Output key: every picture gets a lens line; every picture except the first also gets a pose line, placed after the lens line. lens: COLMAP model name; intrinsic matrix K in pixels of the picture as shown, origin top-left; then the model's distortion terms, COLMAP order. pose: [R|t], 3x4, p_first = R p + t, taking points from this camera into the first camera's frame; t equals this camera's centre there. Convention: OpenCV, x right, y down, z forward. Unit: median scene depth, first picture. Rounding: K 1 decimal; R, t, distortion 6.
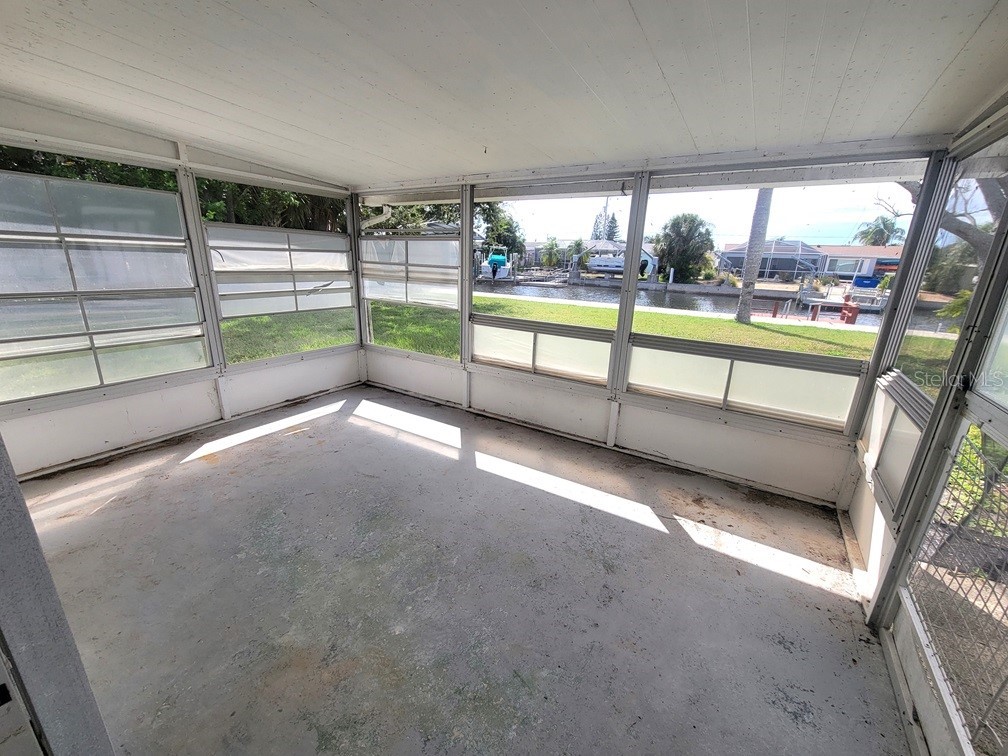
lens RADIAL K [[411.5, 0, 504.7], [0, 411.5, 378.3], [0, 0, 1]] dist [0.002576, -0.001241]
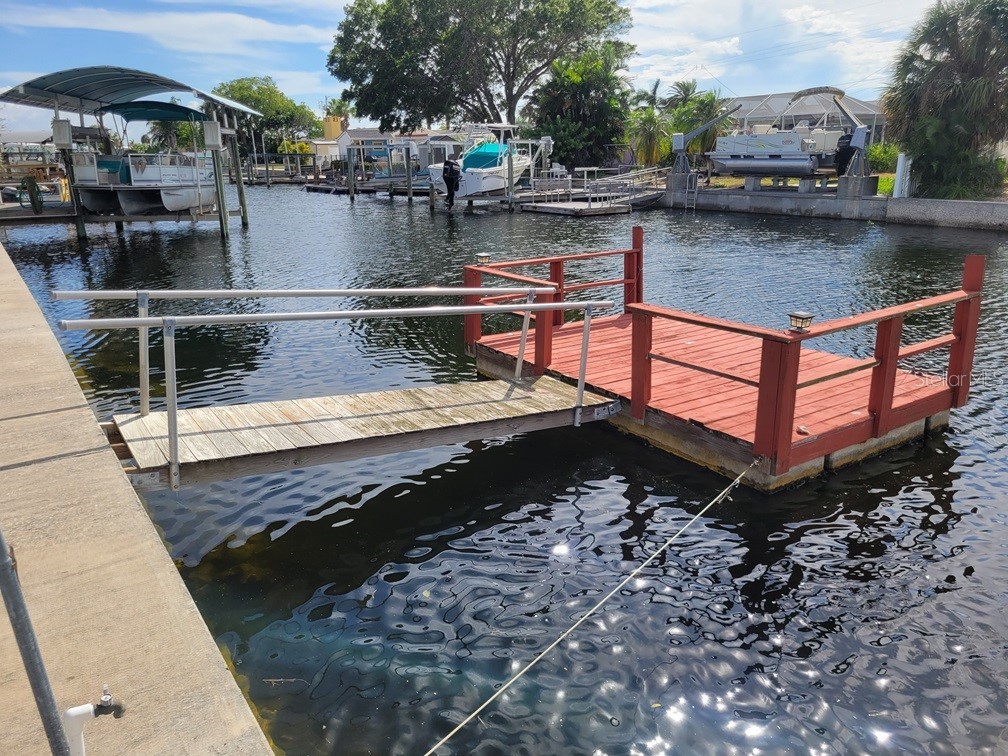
lens RADIAL K [[762.0, 0, 504.1], [0, 762.0, 376.1], [0, 0, 1]] dist [0.029535, -0.001614]
pose [[0.912871, 0.074754, -0.401347, 0.358180], [-0.078203, 0.996907, 0.007807, -0.059454], [0.400689, 0.024260, 0.915893, 0.270909]]
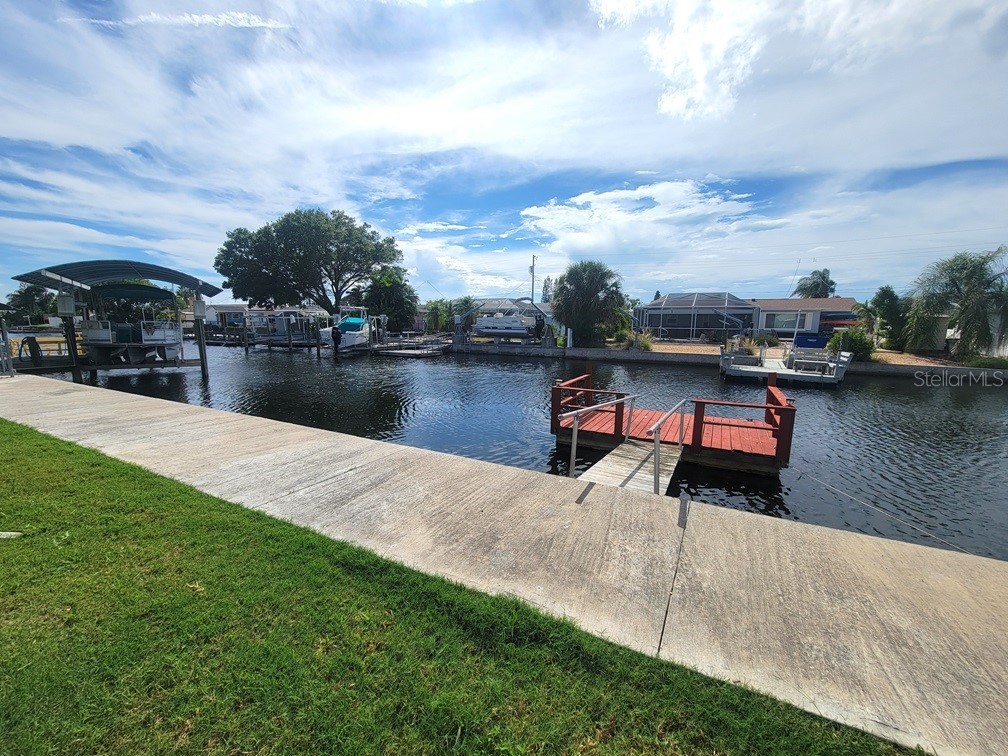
lens RADIAL K [[411.5, 0, 504.4], [0, 411.5, 384.4], [0, 0, 1]] dist [0.002576, -0.001241]
pose [[0.997557, -0.030758, 0.062715, 0.223717], [0.039152, 0.989749, -0.137345, -0.060505], [-0.057847, 0.139465, 0.988536, 0.249938]]
